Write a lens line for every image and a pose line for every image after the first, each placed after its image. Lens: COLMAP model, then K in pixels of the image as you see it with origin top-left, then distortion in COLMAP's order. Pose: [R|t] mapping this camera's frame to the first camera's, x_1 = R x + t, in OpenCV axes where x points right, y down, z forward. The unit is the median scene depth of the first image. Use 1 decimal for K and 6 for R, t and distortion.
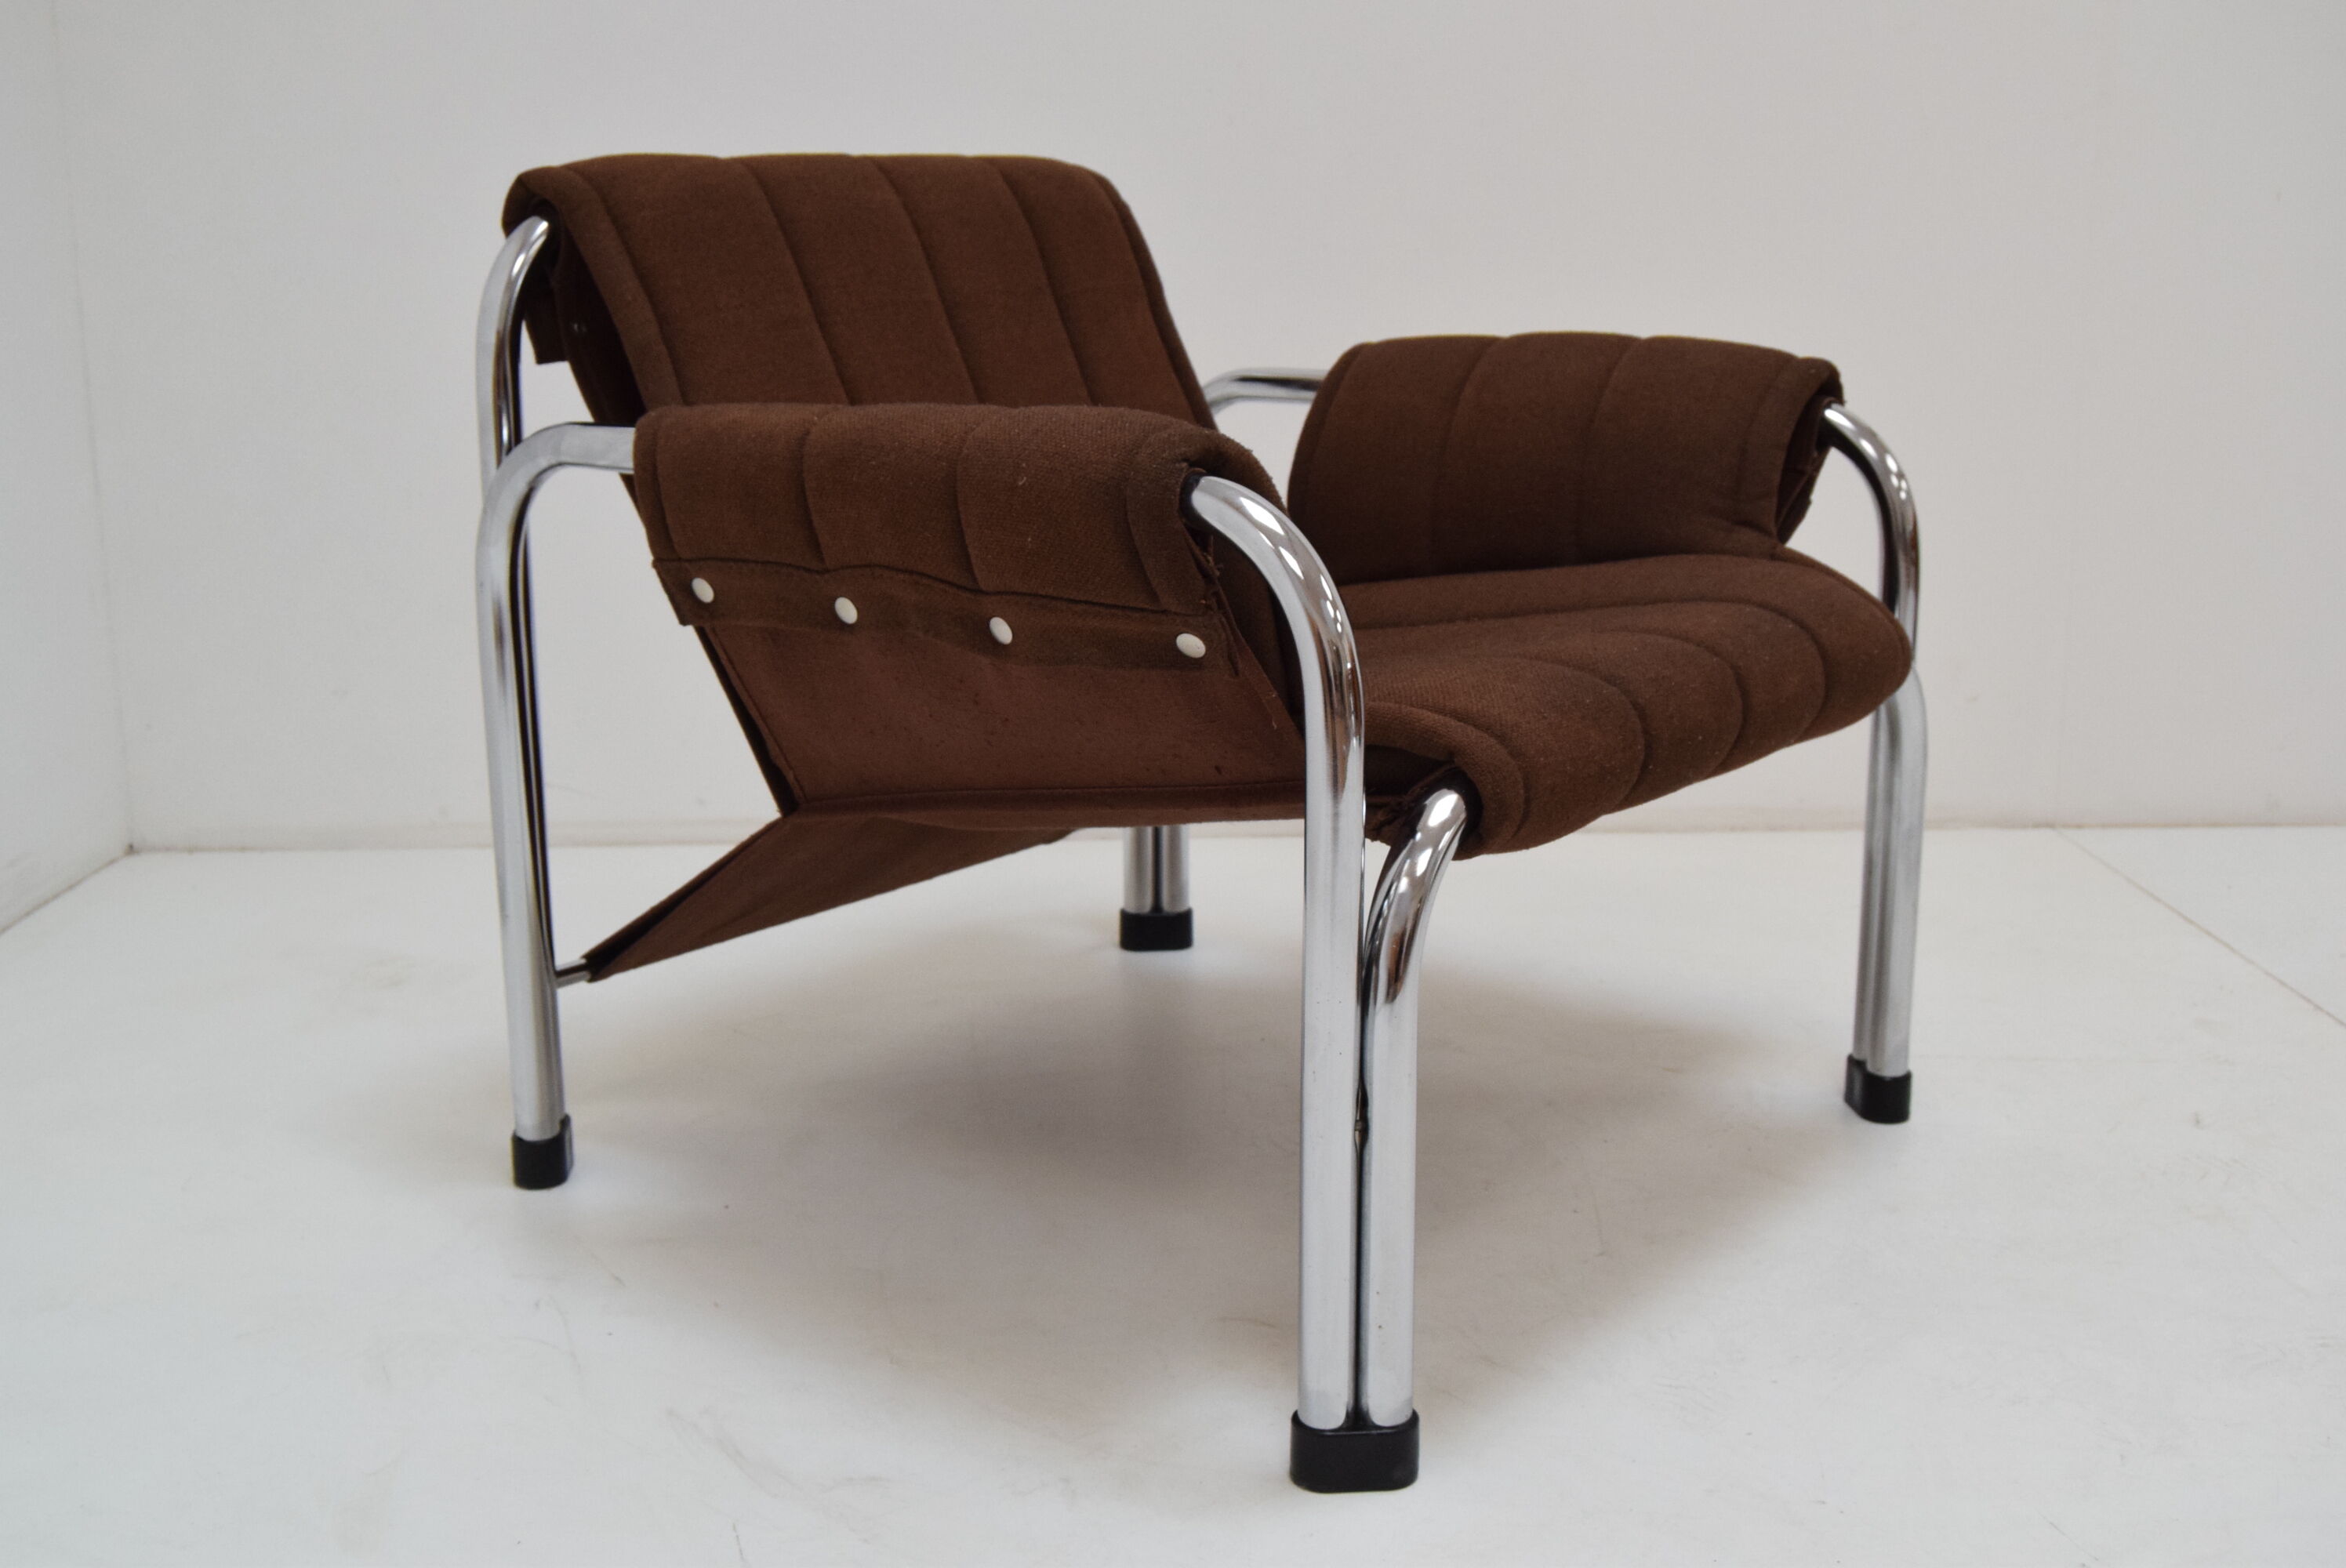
lens RADIAL K [[2486.8, 0, 1173.0], [0, 2486.8, 784.0], [0, 0, 1]] dist [-0.064154, 0.020858]
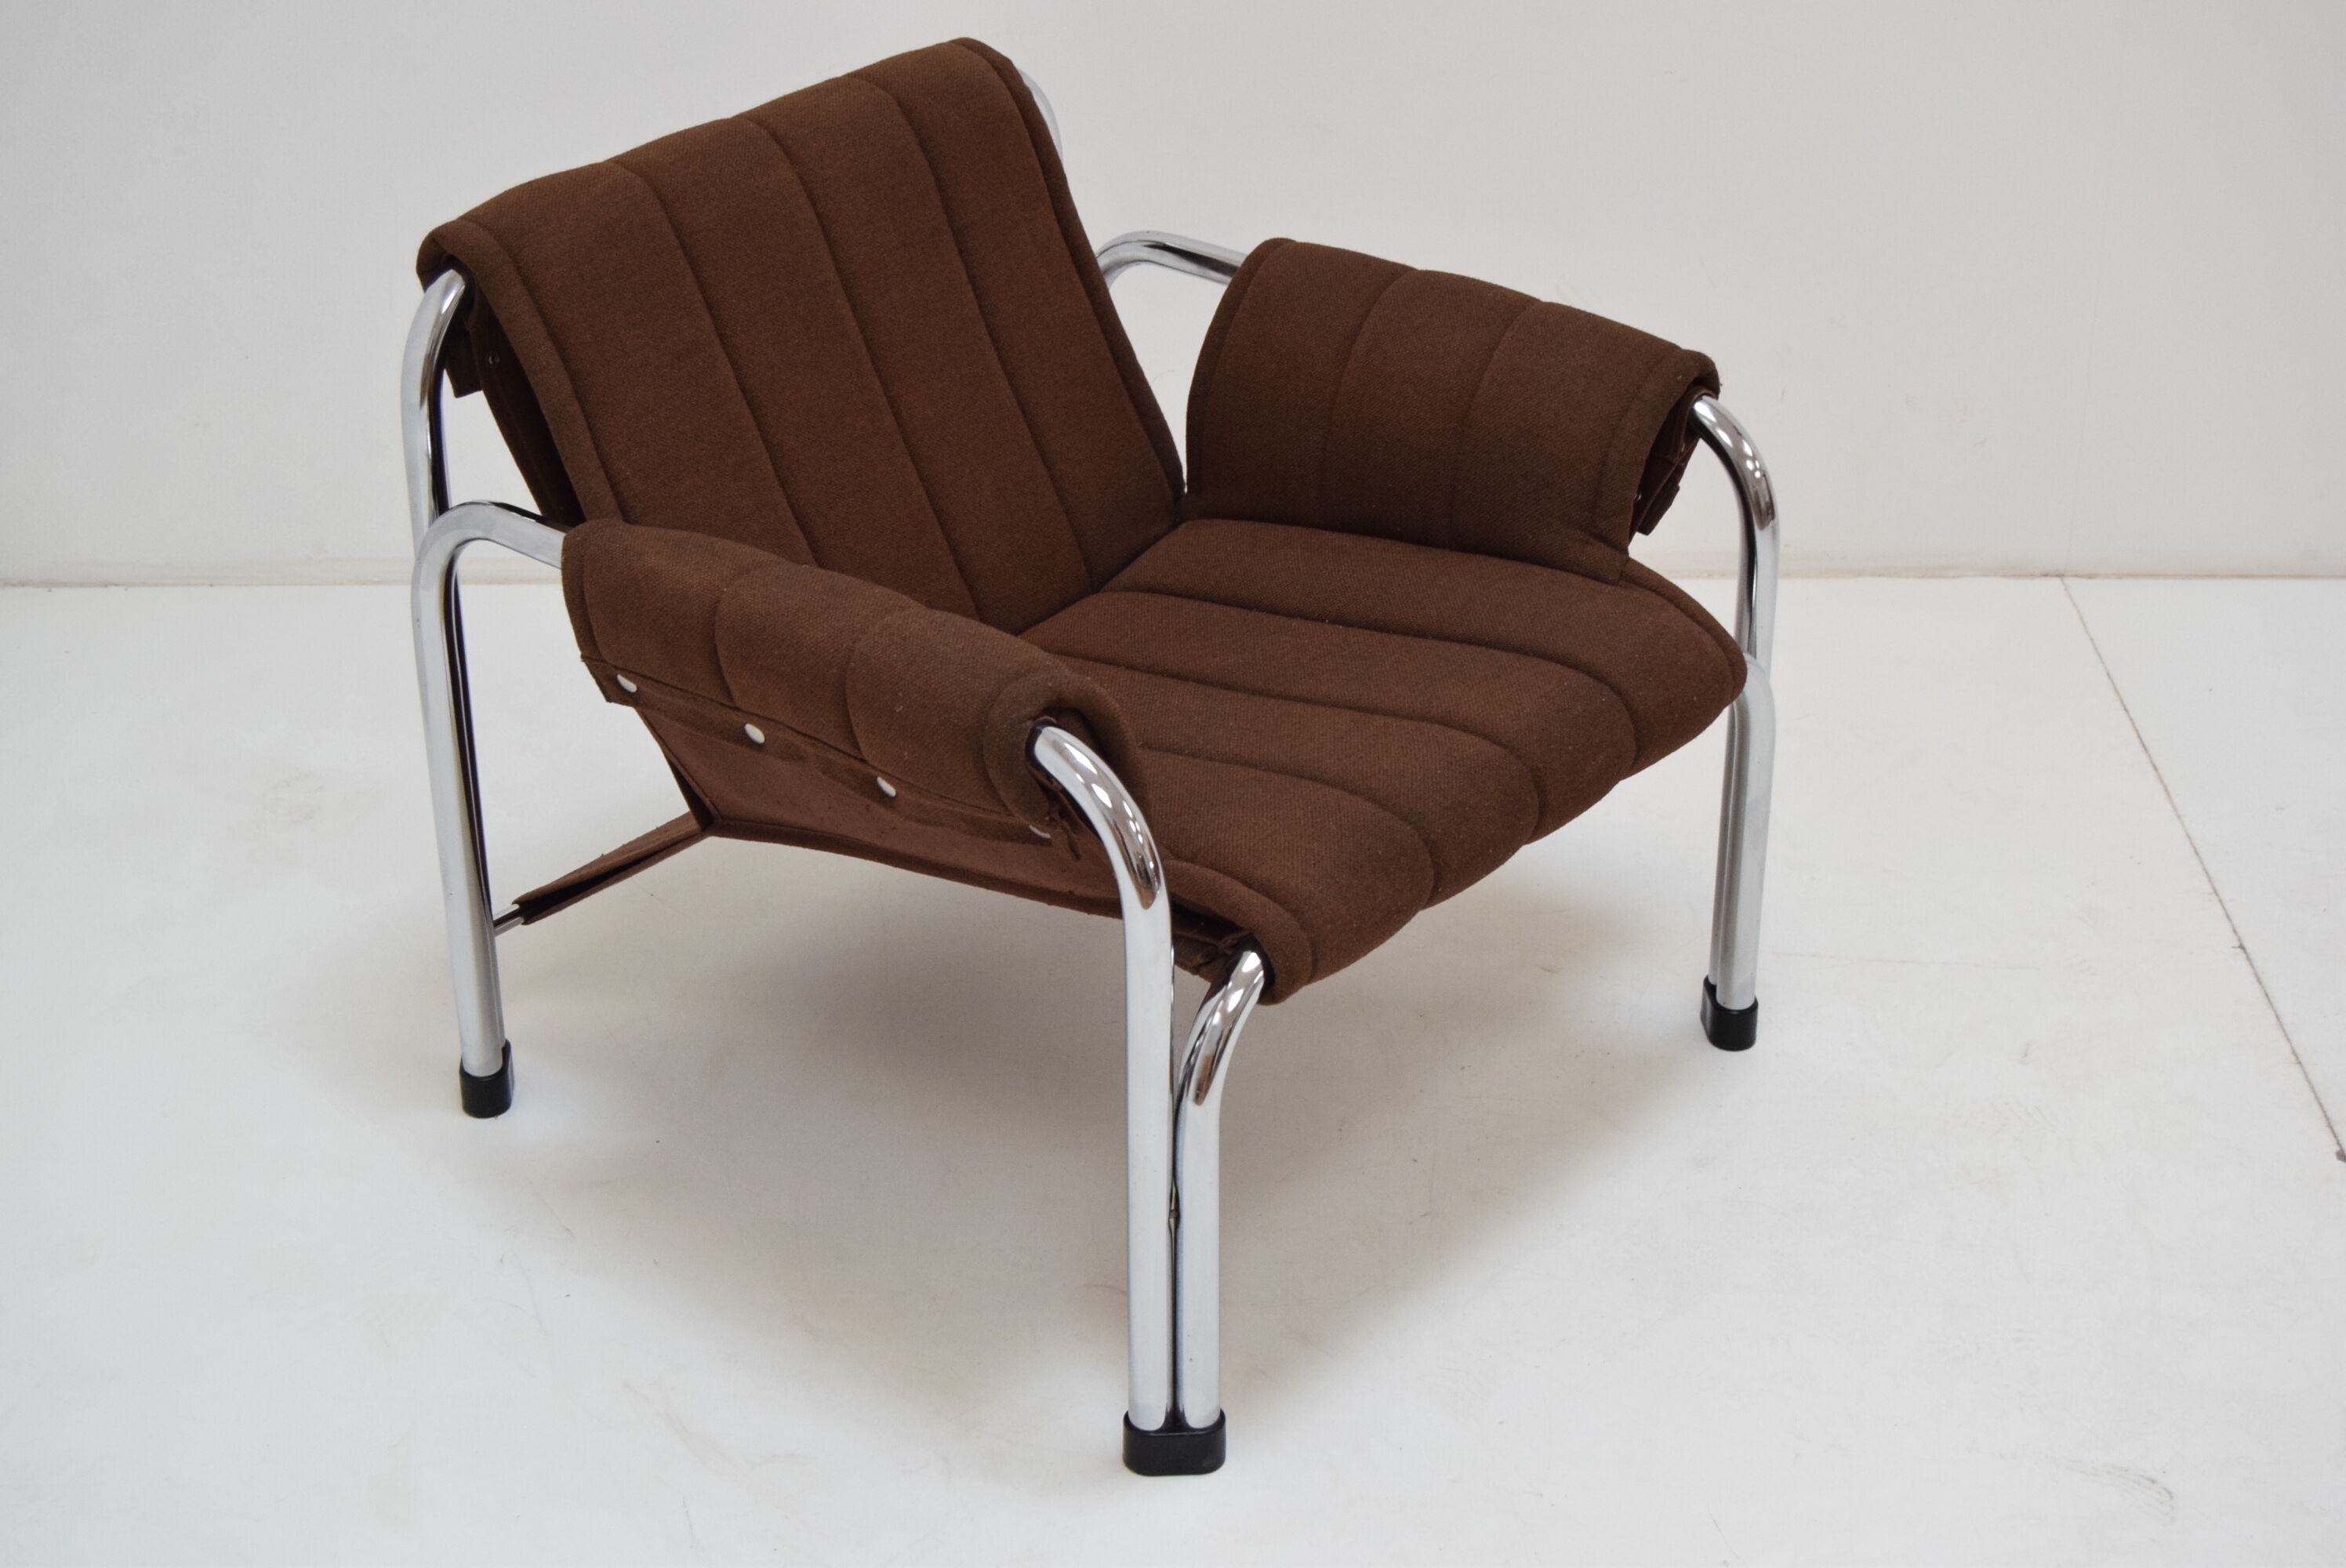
lens RADIAL K [[3700.0, 0, 1173.0], [0, 3700.0, 784.0], [0, 0, 1]] dist [-0.016113, -0.107000]
pose [[0.999807, 0.011254, -0.016091, 0.079187], [-0.006651, 0.965115, 0.261742, -0.434797], [0.018475, -0.261584, 0.965004, -0.577999]]
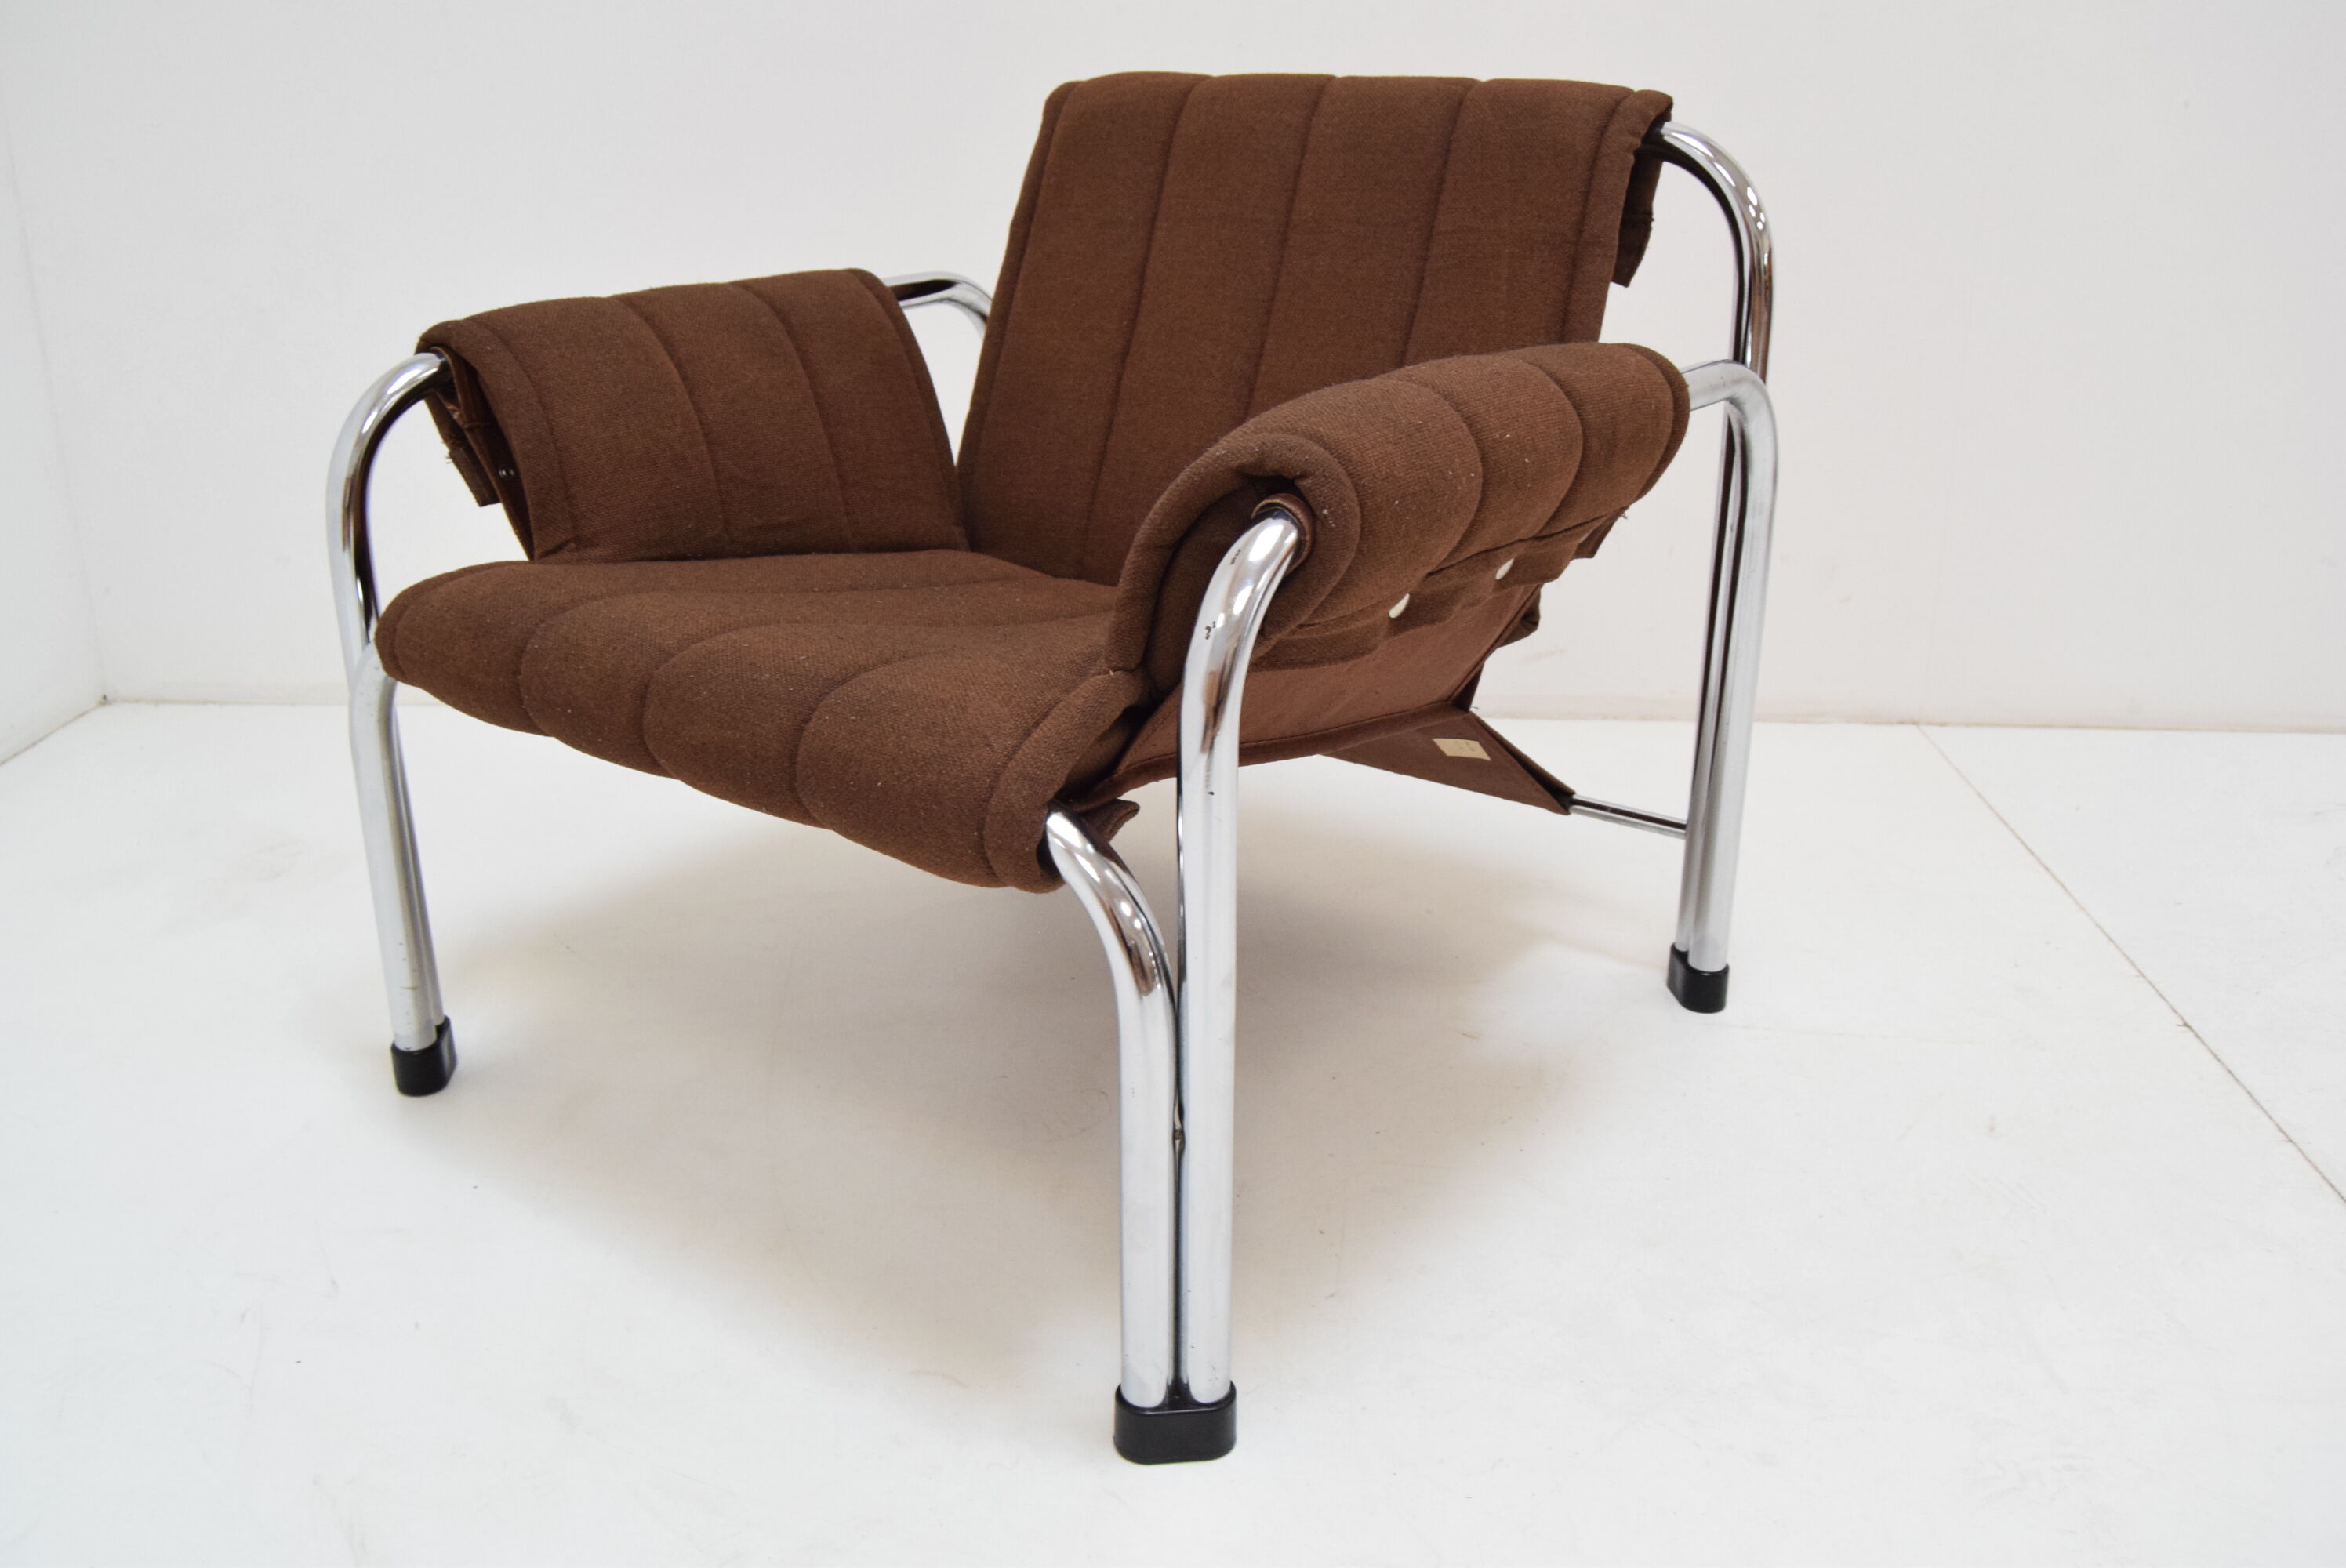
lens RADIAL K [[2038.1, 0, 1173.0], [0, 2038.1, 784.0], [0, 0, 1]] dist [-0.070188, 0.006151]
pose [[0.043242, 0.360609, -0.931714, 0.882002], [-0.228924, 0.911350, 0.342103, -0.289636], [0.972483, 0.198499, 0.121961, 0.996728]]
